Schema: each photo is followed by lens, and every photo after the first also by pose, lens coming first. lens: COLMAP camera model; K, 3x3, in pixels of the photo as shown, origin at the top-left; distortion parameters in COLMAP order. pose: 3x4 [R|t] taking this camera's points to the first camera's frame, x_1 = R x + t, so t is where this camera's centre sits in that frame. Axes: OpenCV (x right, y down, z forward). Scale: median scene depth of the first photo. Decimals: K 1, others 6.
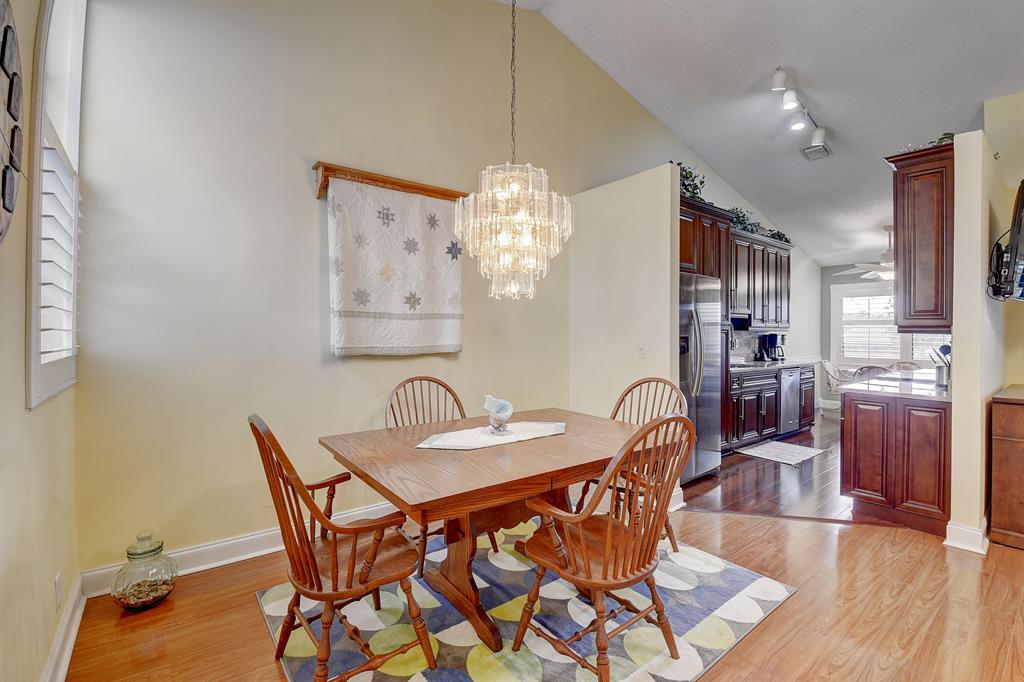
lens RADIAL K [[448.9, 0, 510.4], [0, 448.9, 328.6], [0, 0, 1]] dist [-0.006054, -0.011143]
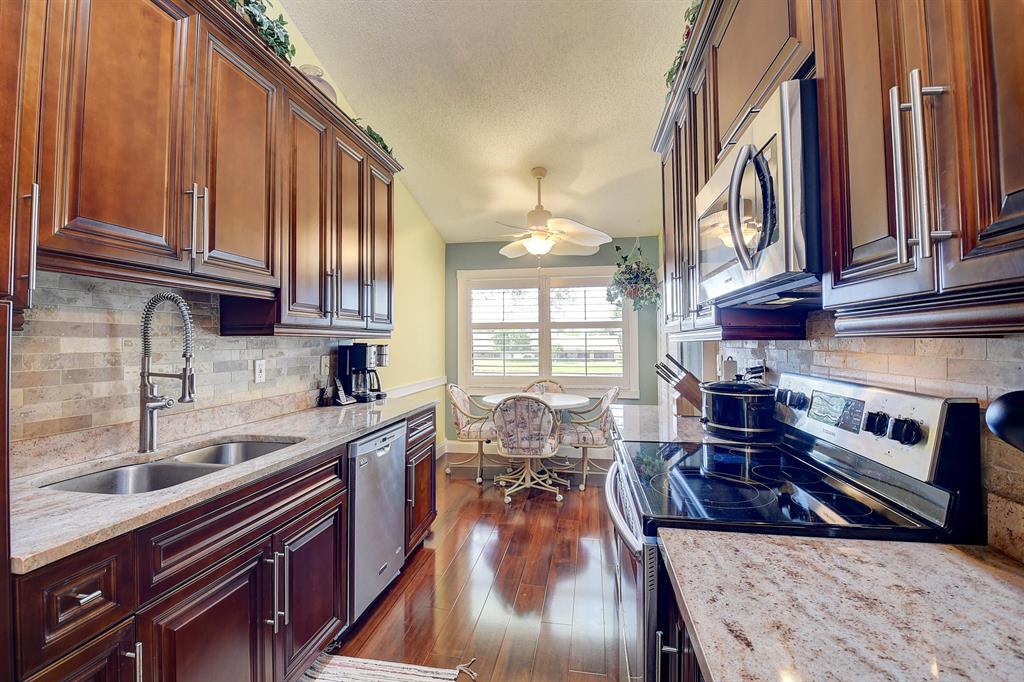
lens RADIAL K [[448.9, 0, 509.7], [0, 448.9, 330.4], [0, 0, 1]] dist [-0.006054, -0.011143]
pose [[0.731247, 0.007047, 0.682076, 0.730203], [0.005330, 0.999857, -0.016044, 0.012138], [-0.682092, 0.015367, 0.731105, 1.053127]]
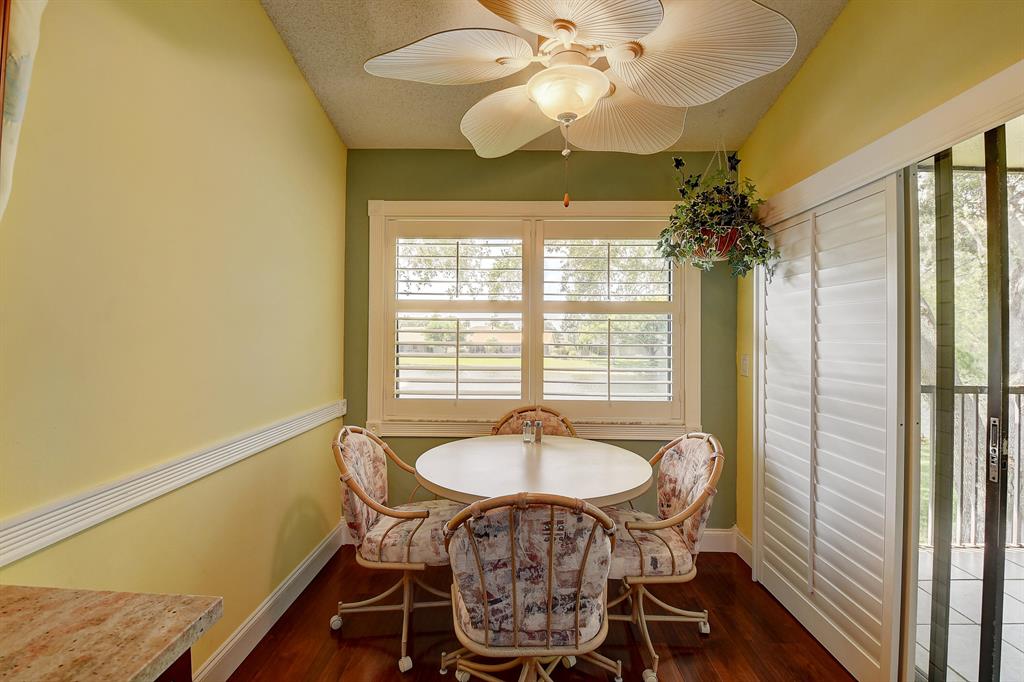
lens RADIAL K [[448.9, 0, 511.9], [0, 448.9, 334.1], [0, 0, 1]] dist [-0.006054, -0.011143]
pose [[0.620718, 0.000910, 0.784034, 1.189959], [-0.007664, 0.999959, 0.004907, 0.017733], [-0.783997, -0.009055, 0.620699, 1.612054]]
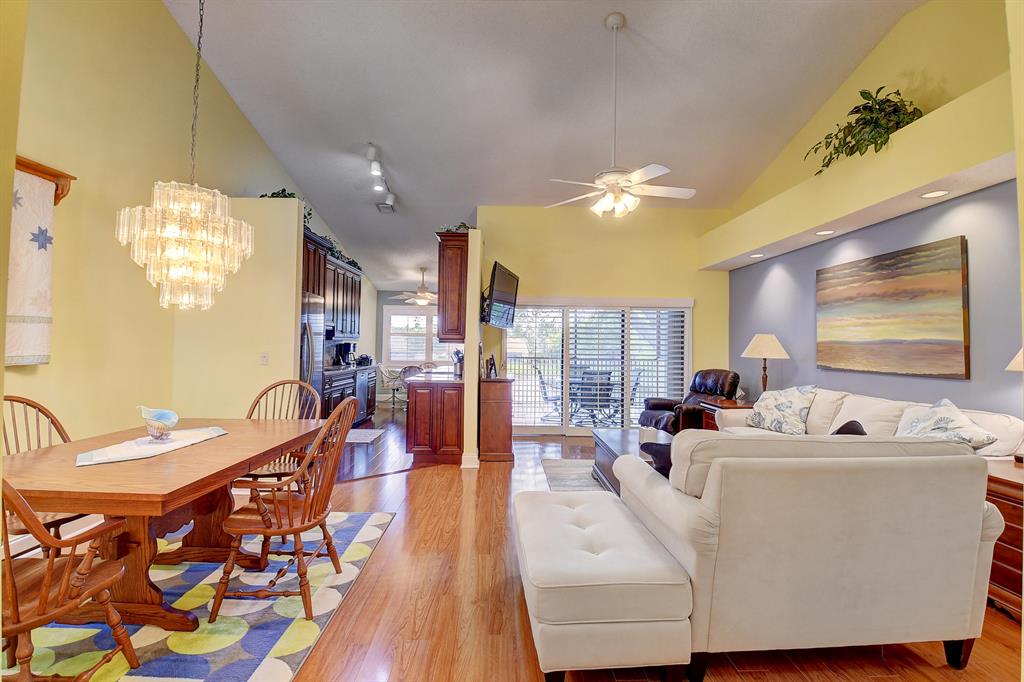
lens RADIAL K [[448.9, 0, 501.4], [0, 448.9, 328.7], [0, 0, 1]] dist [-0.006054, -0.011143]
pose [[0.606978, 0.028612, 0.794204, -0.249244], [-0.014200, 0.999583, -0.025158, -0.003267], [-0.794592, 0.003993, 0.607131, -0.146566]]
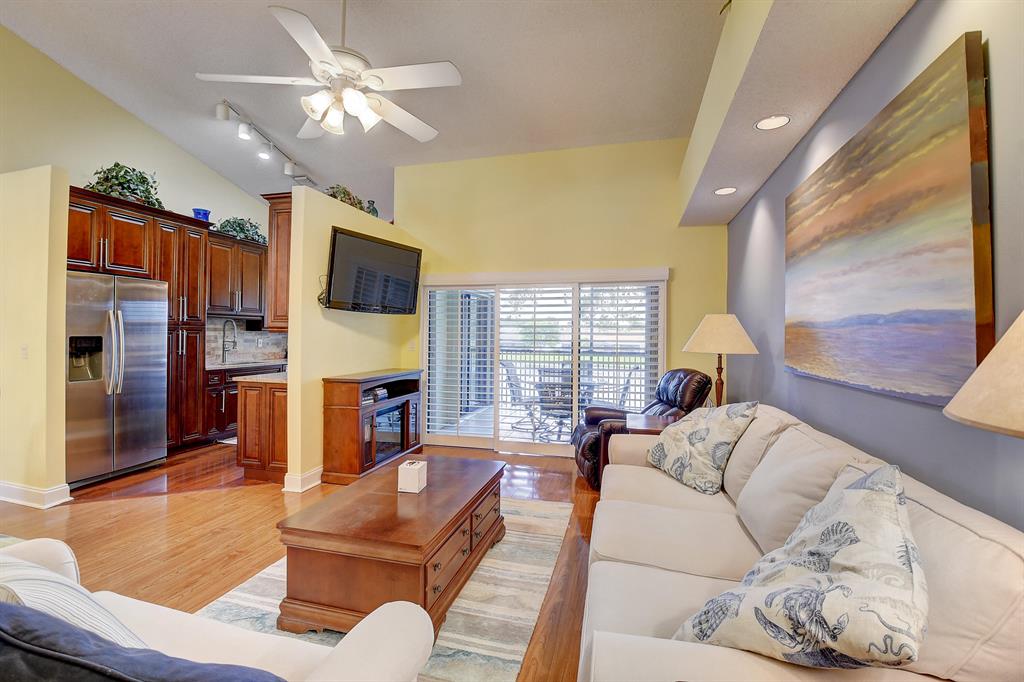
lens RADIAL K [[448.9, 0, 500.5], [0, 448.9, 328.0], [0, 0, 1]] dist [-0.006054, -0.011143]
pose [[0.794412, 0.007144, 0.607337, 0.563593], [-0.004214, 0.999972, -0.006250, 0.001811], [-0.607364, 0.002405, 0.794420, -0.400802]]
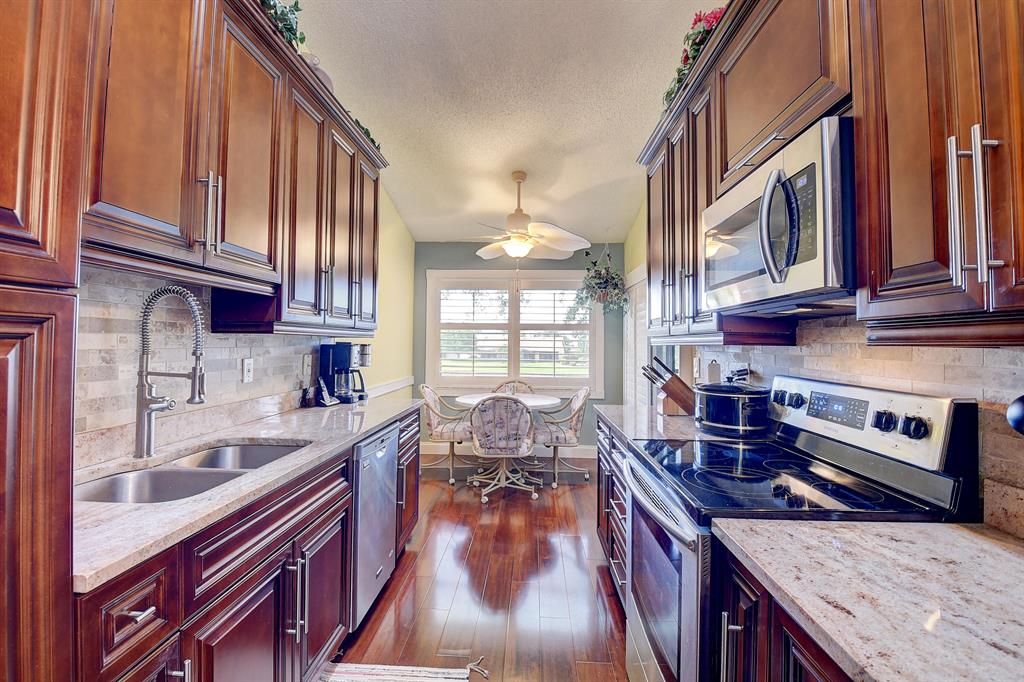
lens RADIAL K [[448.9, 0, 508.9], [0, 448.9, 330.3], [0, 0, 1]] dist [-0.006054, -0.011143]
pose [[0.643949, 0.019950, 0.764809, 0.664173], [-0.010372, 0.999796, -0.017347, 0.010557], [-0.764998, 0.003238, 0.644024, 1.107119]]
